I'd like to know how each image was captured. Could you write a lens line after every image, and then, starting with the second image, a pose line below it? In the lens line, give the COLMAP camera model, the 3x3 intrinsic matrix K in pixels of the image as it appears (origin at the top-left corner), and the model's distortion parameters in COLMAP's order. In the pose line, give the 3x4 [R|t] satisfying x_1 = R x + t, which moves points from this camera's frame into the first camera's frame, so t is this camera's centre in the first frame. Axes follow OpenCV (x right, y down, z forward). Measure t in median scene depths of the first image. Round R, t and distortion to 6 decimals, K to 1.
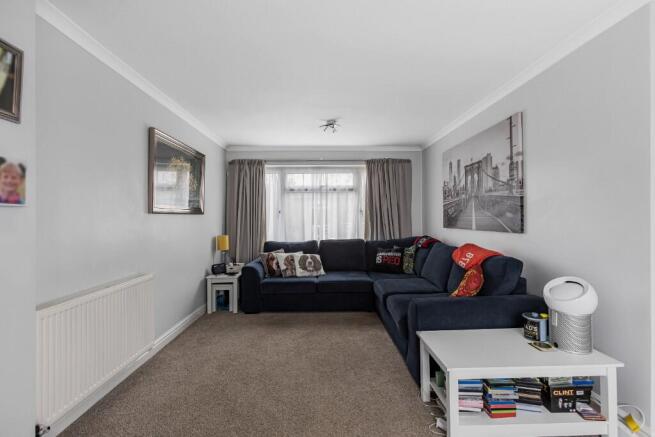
lens RADIAL K [[295.4, 0, 327.8], [0, 295.4, 219.7], [0, 0, 1]] dist [-0.032269, 0.024529]
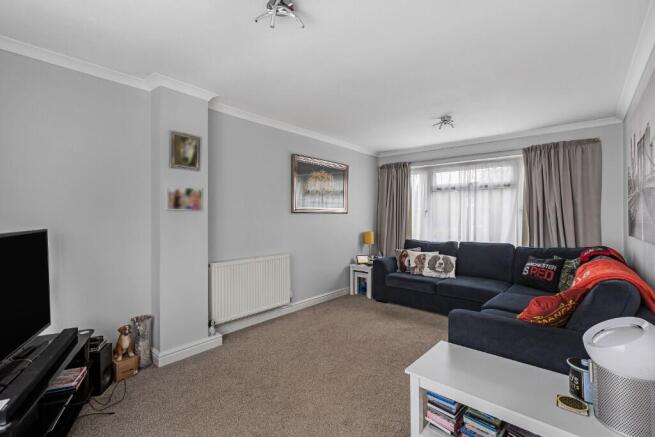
lens RADIAL K [[301.0, 0, 329.5], [0, 301.0, 223.4], [0, 0, 1]] dist [-0.028997, 0.029252]
pose [[0.727870, 0.030399, -0.685041, 0.330378], [-0.015767, 0.999495, 0.027600, -0.008718], [0.685534, -0.009288, 0.727982, 0.025772]]
